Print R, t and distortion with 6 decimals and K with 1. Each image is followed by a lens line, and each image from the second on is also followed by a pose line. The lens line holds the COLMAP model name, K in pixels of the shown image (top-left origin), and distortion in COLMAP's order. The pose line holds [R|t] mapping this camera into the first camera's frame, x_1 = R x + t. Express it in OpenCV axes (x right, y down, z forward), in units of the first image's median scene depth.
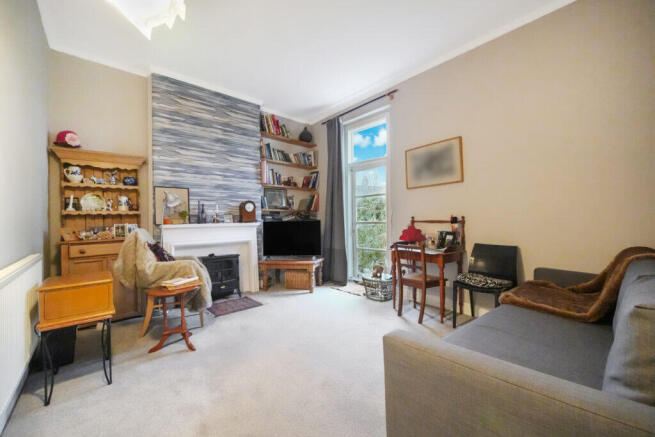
lens RADIAL K [[267.9, 0, 330.7], [0, 267.9, 217.7], [0, 0, 1]] dist [0.000339, -0.001152]
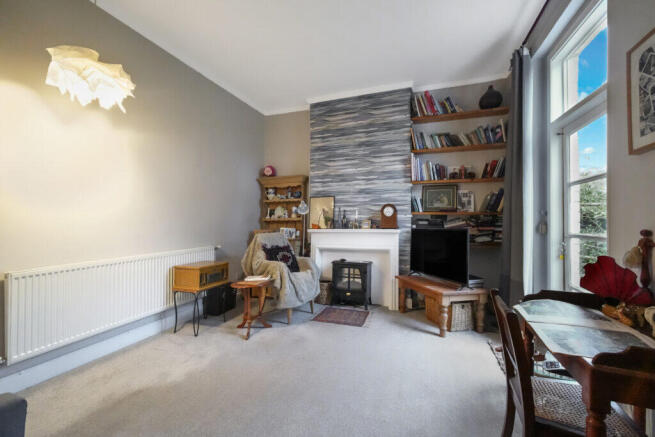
lens RADIAL K [[267.9, 0, 327.4], [0, 267.9, 218.5], [0, 0, 1]] dist [0.000339, -0.001152]
pose [[0.468006, -0.001415, -0.883724, 0.392259], [0.005636, 0.999983, 0.001384, -0.019401], [0.883707, -0.005628, 0.468006, 0.433967]]
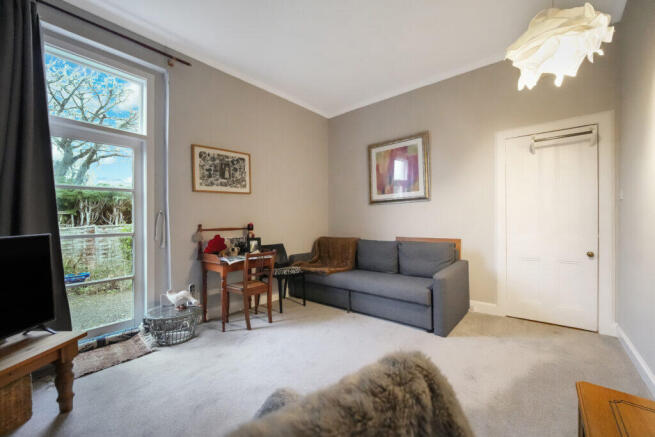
lens RADIAL K [[267.9, 0, 326.1], [0, 267.9, 220.3], [0, 0, 1]] dist [0.000339, -0.001152]
pose [[-0.151448, 0.001872, 0.988463, -0.560978], [-0.001359, 0.999997, -0.002102, -0.014953], [-0.988464, -0.001662, -0.151445, 0.680111]]
